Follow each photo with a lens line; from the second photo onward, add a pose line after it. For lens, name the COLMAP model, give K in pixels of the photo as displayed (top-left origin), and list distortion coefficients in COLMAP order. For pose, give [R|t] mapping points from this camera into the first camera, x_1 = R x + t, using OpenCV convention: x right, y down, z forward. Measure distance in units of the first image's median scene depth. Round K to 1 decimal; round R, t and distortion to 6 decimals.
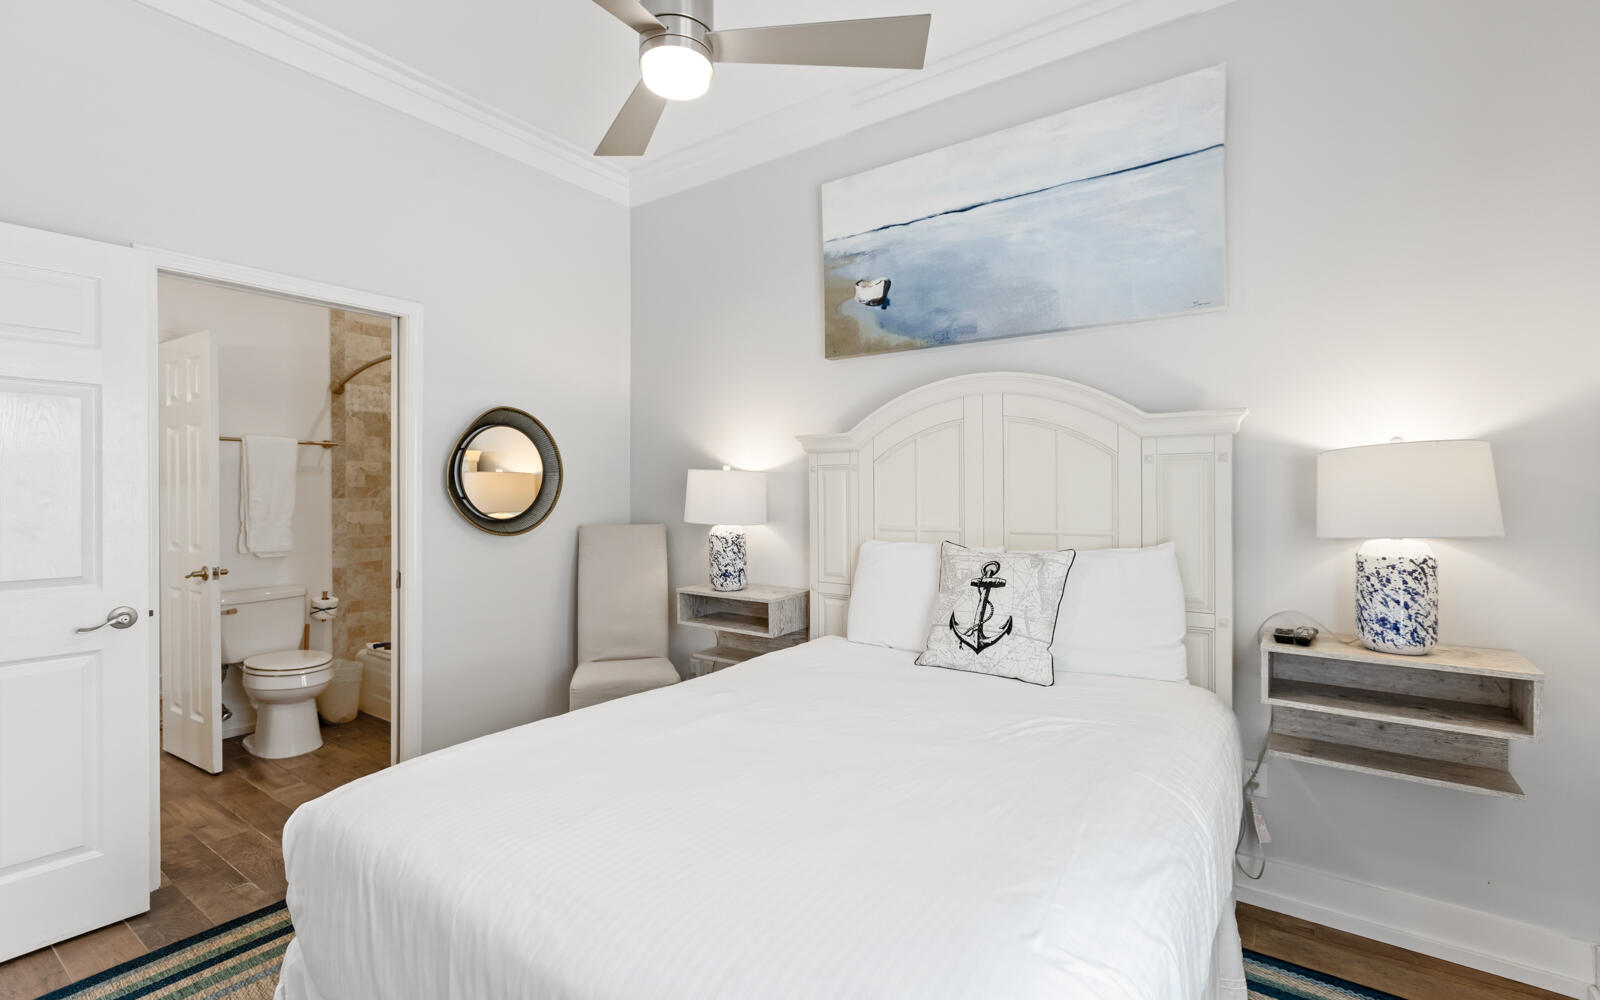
lens RADIAL K [[727.1, 0, 800.0], [0, 727.1, 500.0], [0, 0, 1]] dist [0.015568, 0.000158]
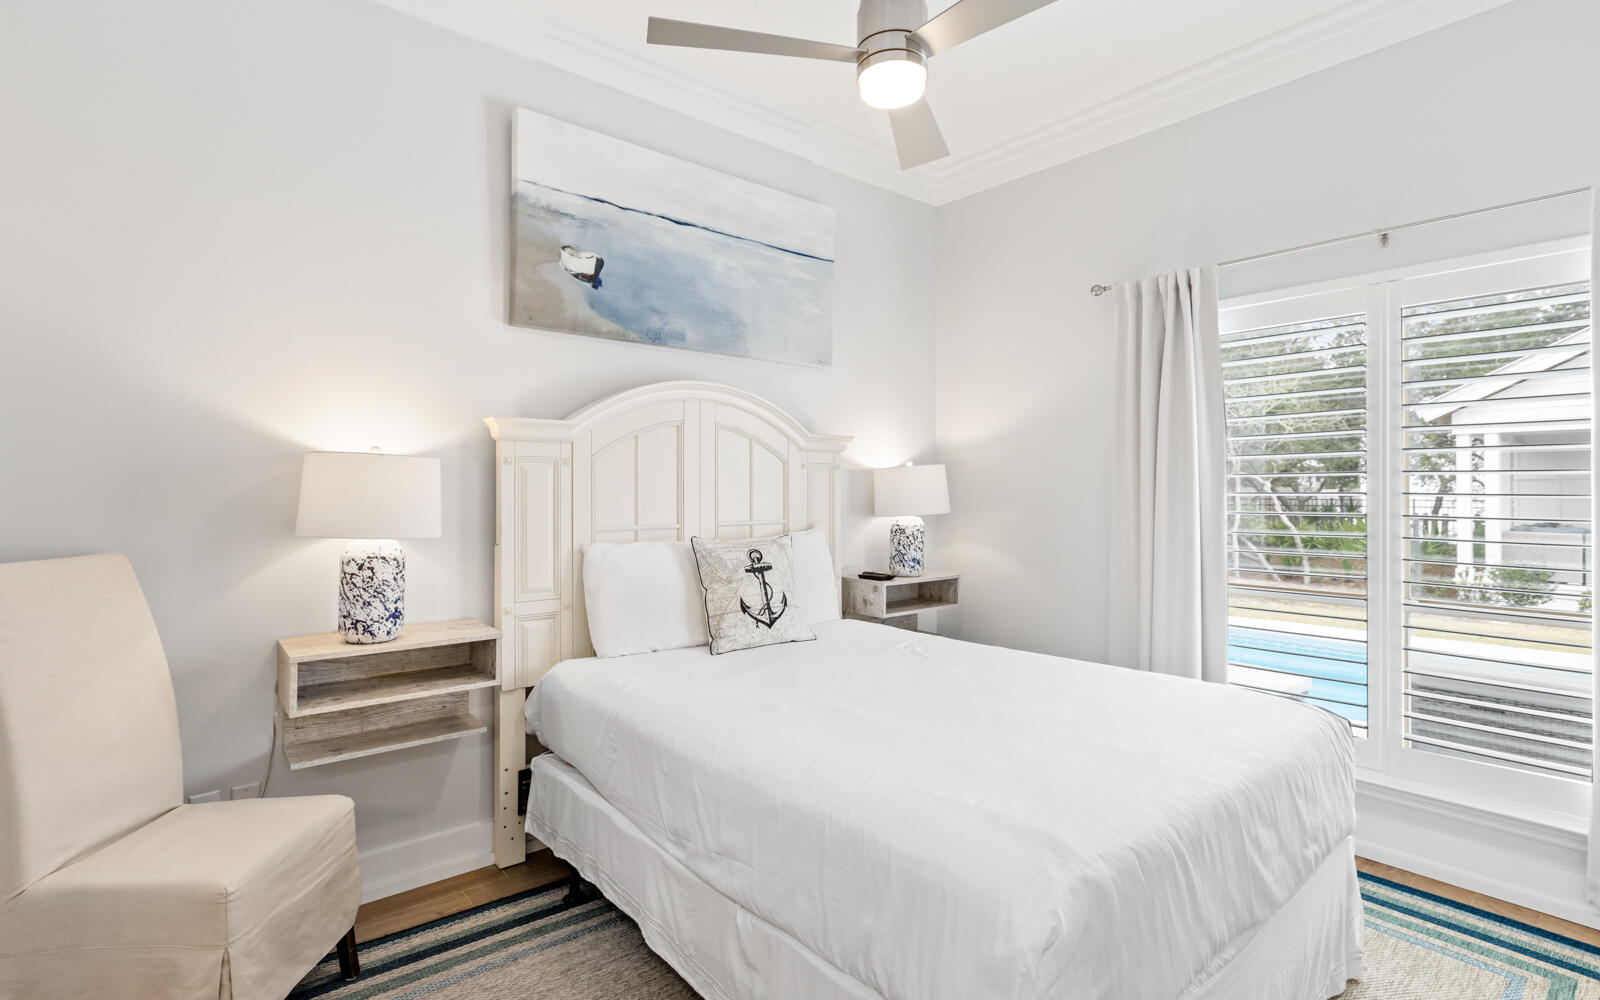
lens RADIAL K [[752.6, 0, 800.0], [0, 752.6, 500.0], [0, 0, 1]] dist [-0.000691, 0.000054]
pose [[0.256409, -0.007960, 0.966536, -0.750974], [0.014736, 0.999882, 0.004326, 0.001065], [-0.966456, 0.013134, 0.256496, 0.532620]]
